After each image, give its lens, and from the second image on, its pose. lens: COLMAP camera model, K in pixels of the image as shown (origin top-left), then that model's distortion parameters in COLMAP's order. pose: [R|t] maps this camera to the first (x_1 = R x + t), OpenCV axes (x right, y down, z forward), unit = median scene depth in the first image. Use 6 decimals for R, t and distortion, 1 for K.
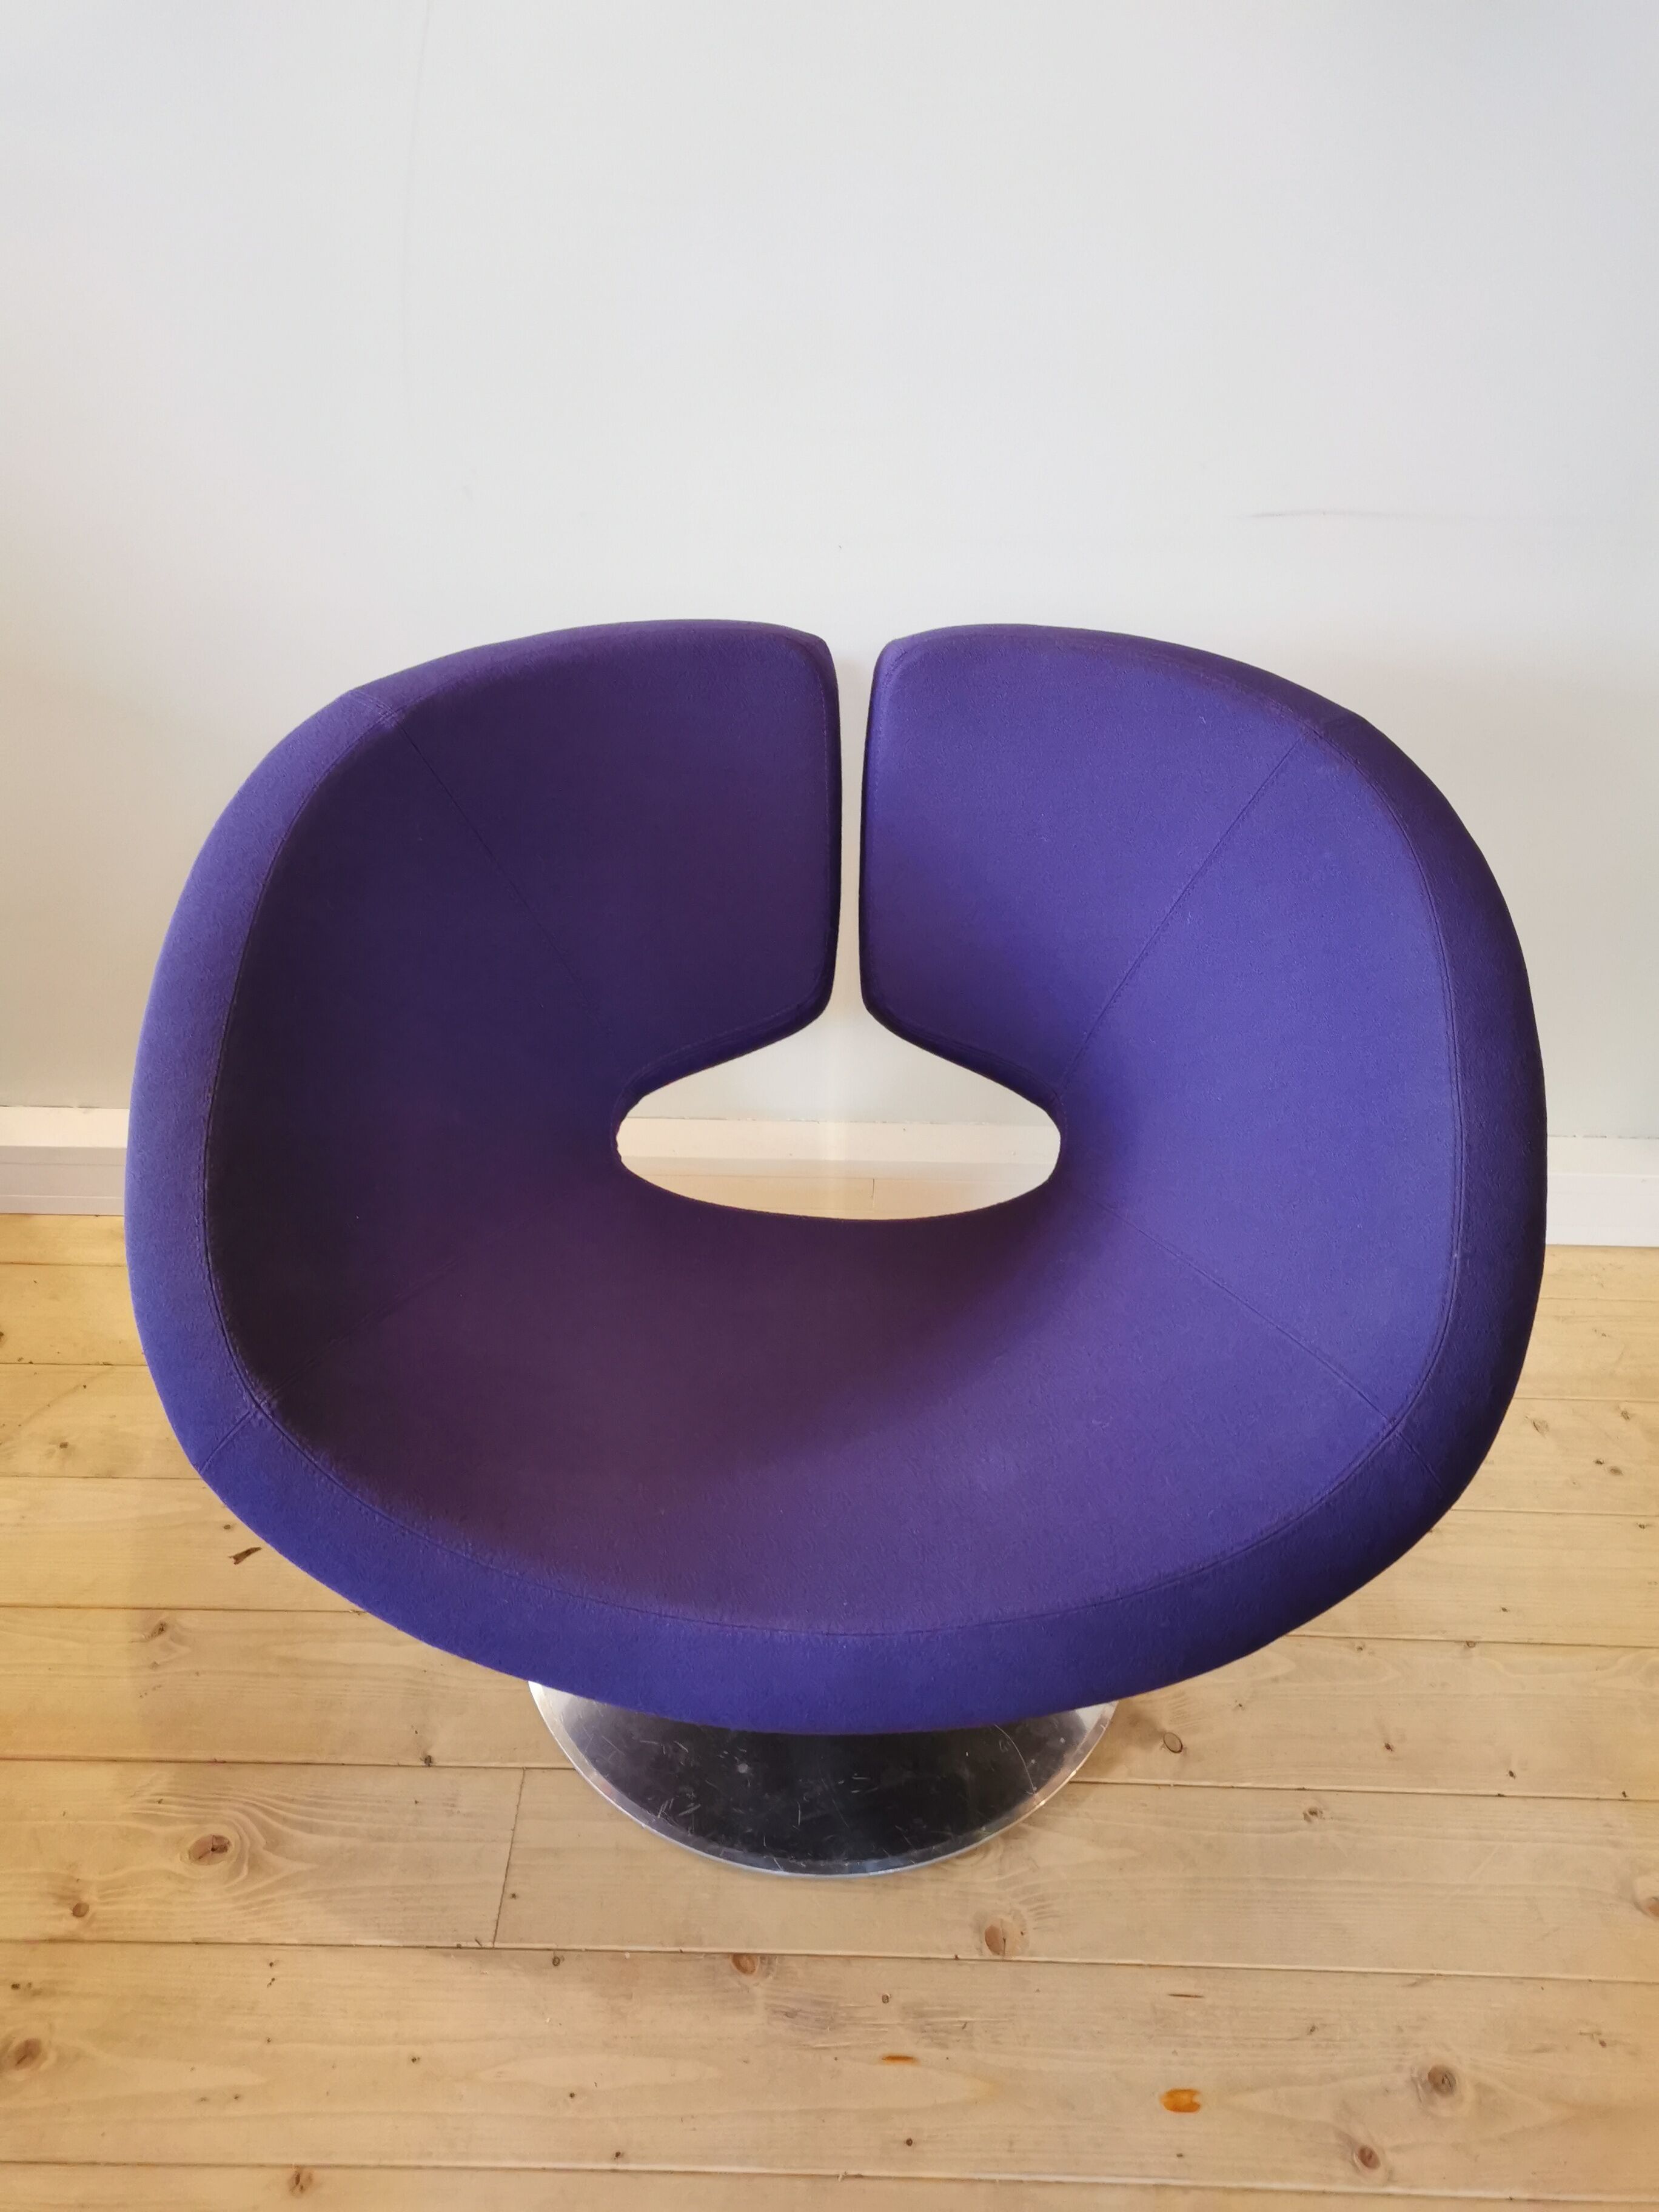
lens RADIAL K [[1809.5, 0, 798.6], [0, 1809.5, 1107.5], [0, 0, 1]] dist [0.011647, 0.003357]
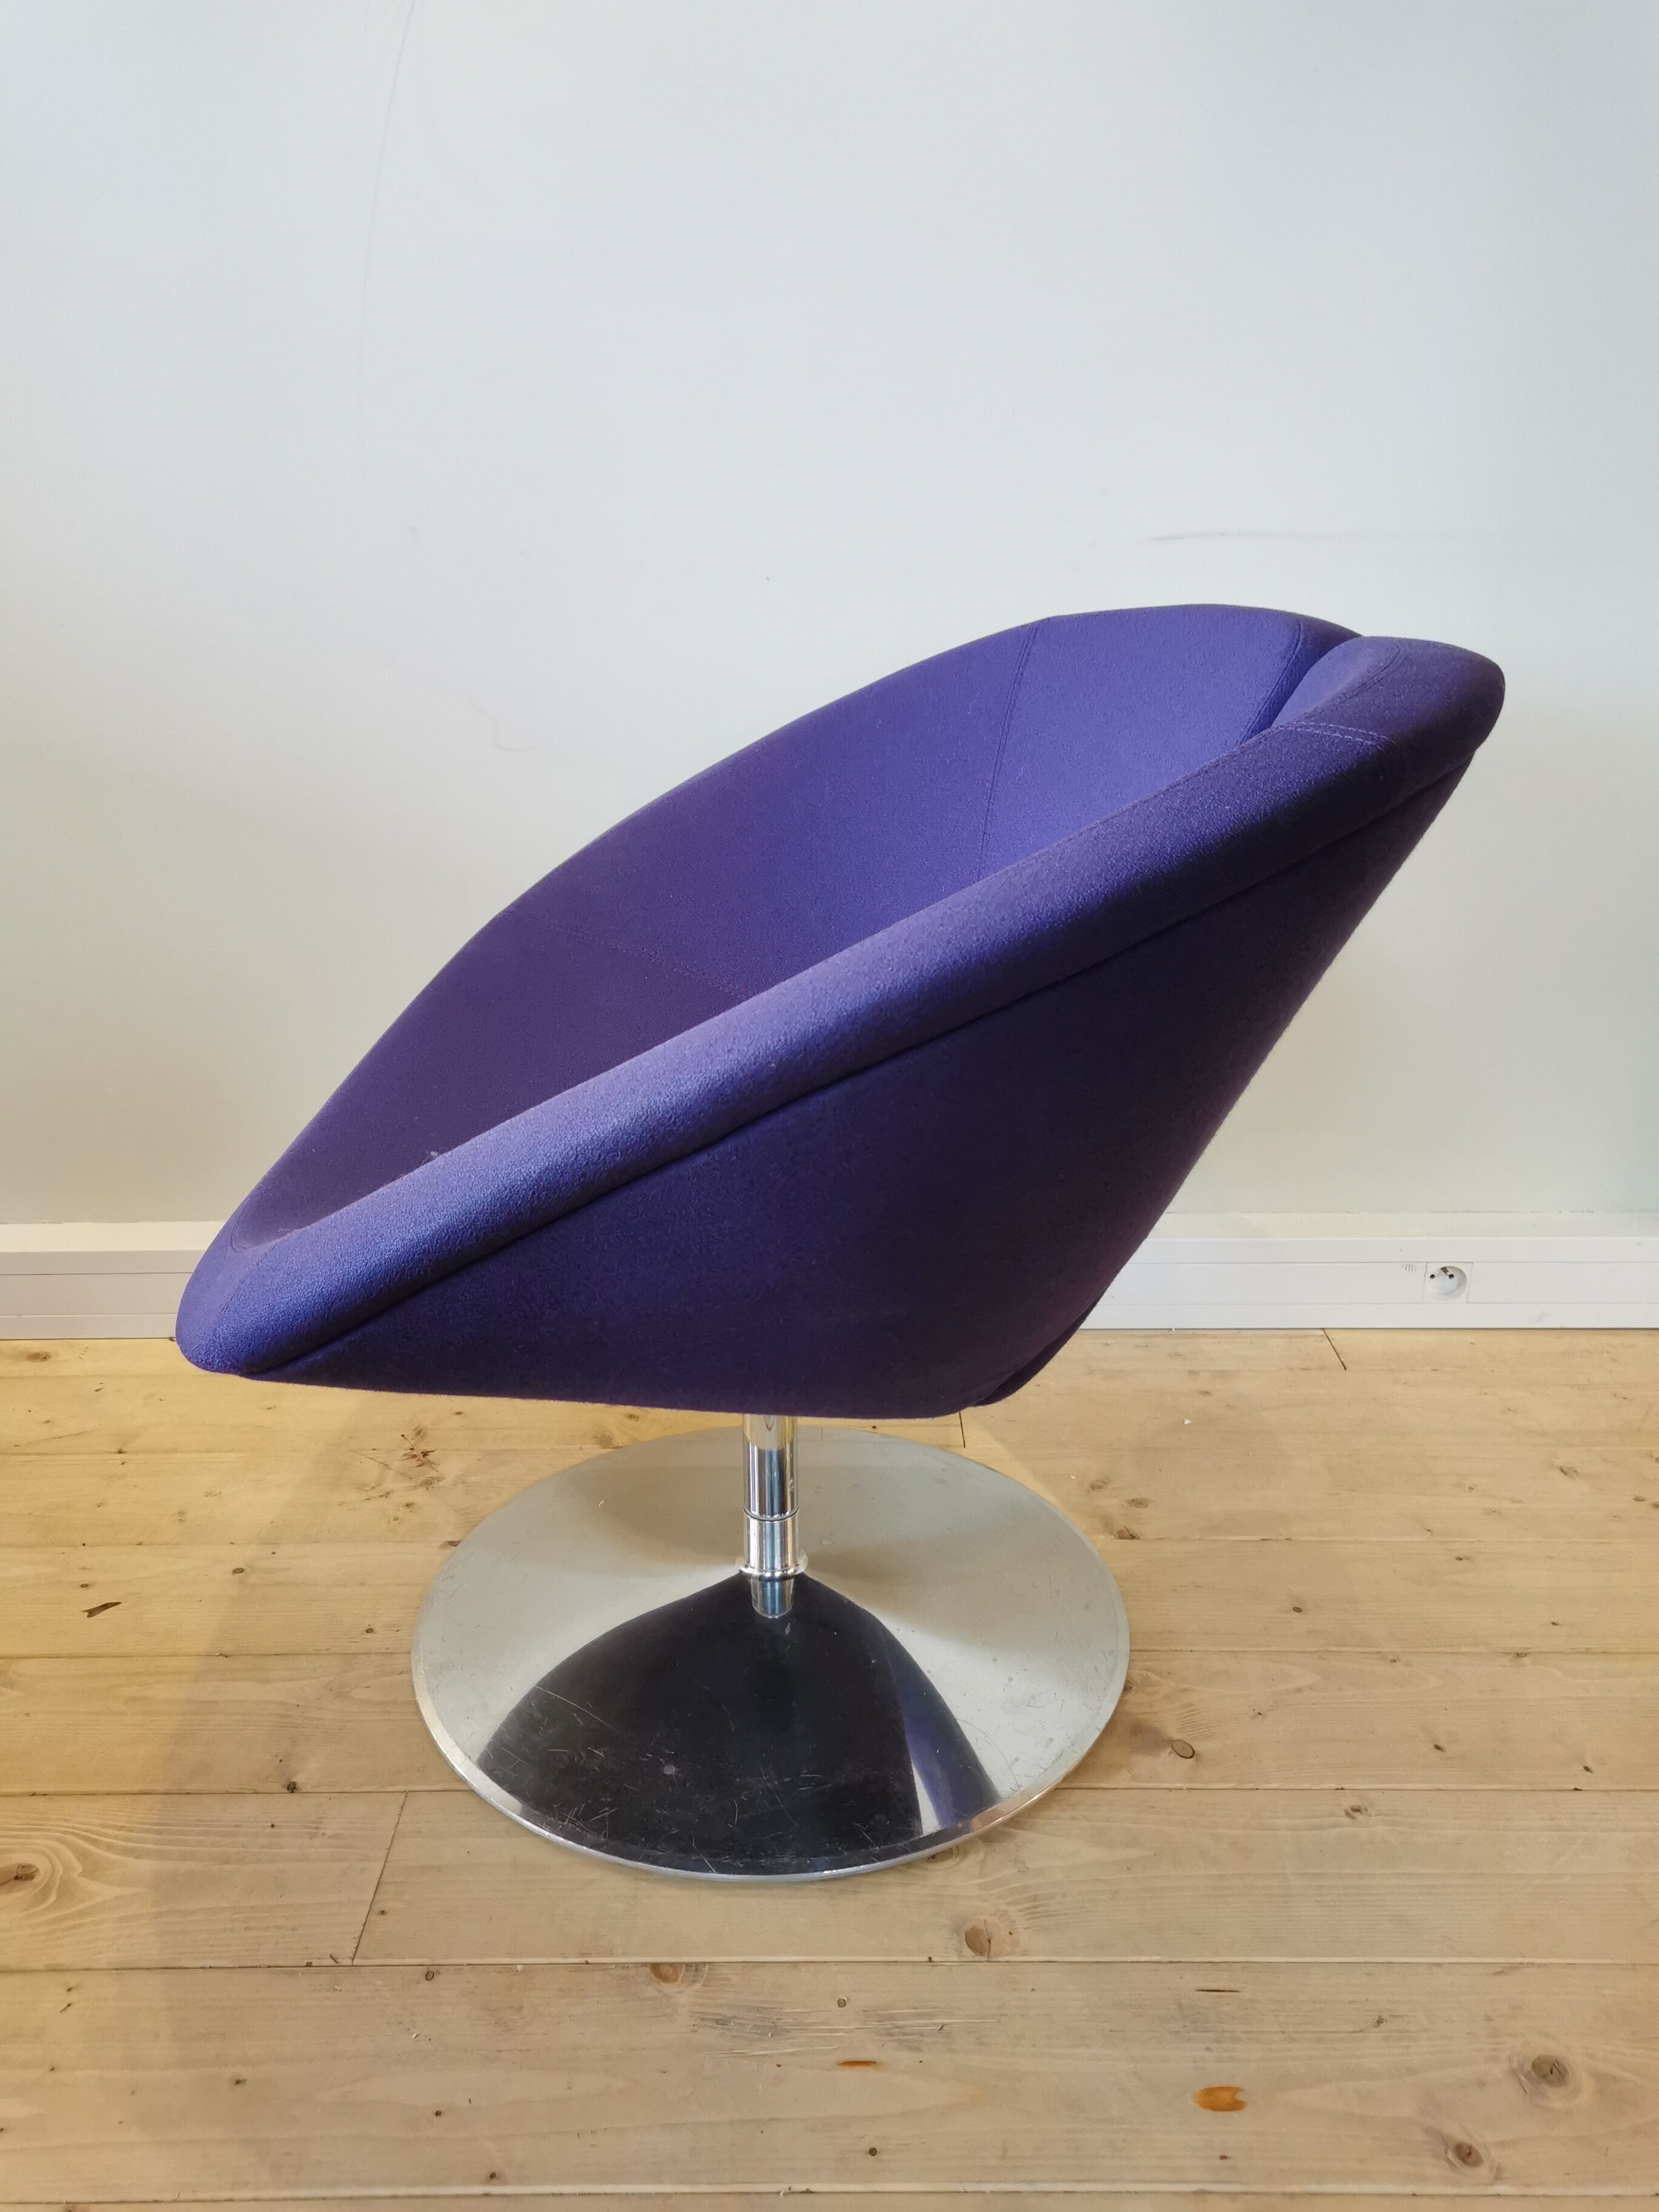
lens RADIAL K [[1809.5, 0, 806.4], [0, 1809.5, 1089.0], [0, 0, 1]] dist [0.011647, 0.003357]
pose [[0.999684, -0.020059, 0.015166, 0.027676], [0.023791, 0.949770, -0.312043, 0.350202], [-0.008145, 0.312305, 0.949947, 0.116633]]
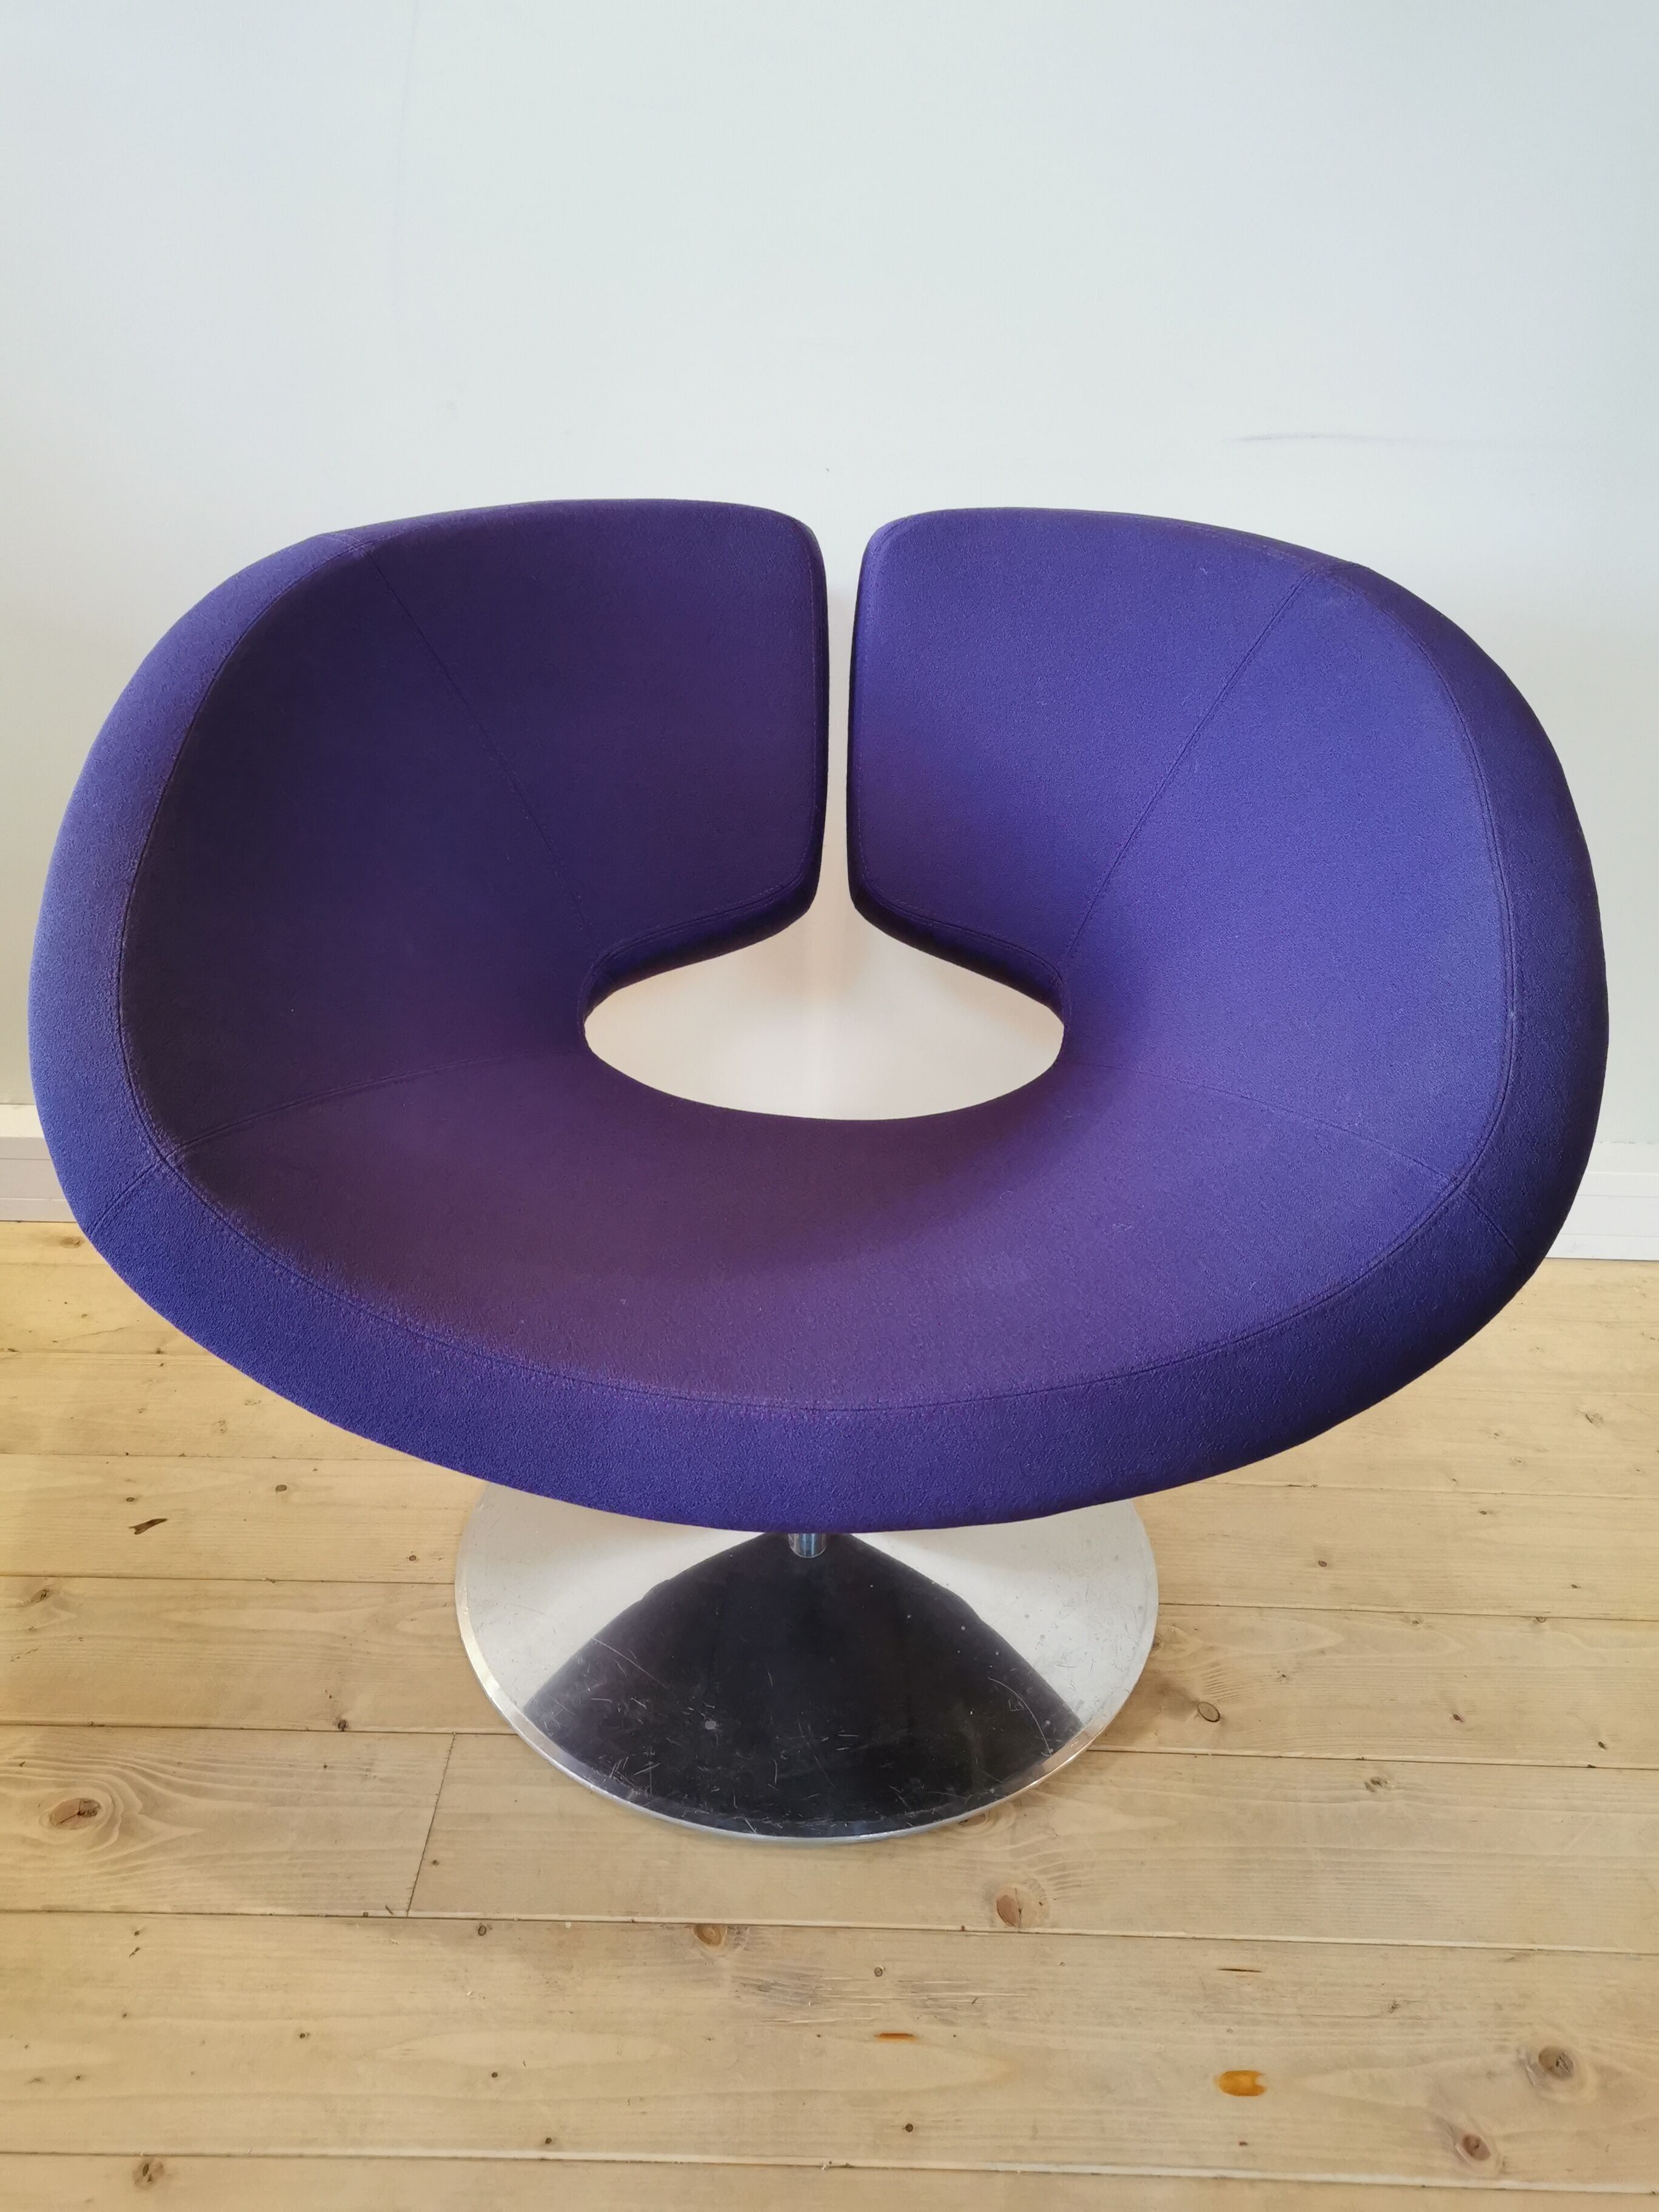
lens RADIAL K [[1809.5, 0, 803.7], [0, 1809.5, 1092.0], [0, 0, 1]] dist [0.011647, 0.003357]
pose [[0.999862, 0.008635, 0.014203, -0.001483], [-0.005795, 0.981949, -0.189058, 0.247671], [-0.015579, 0.188949, 0.981863, 0.108717]]
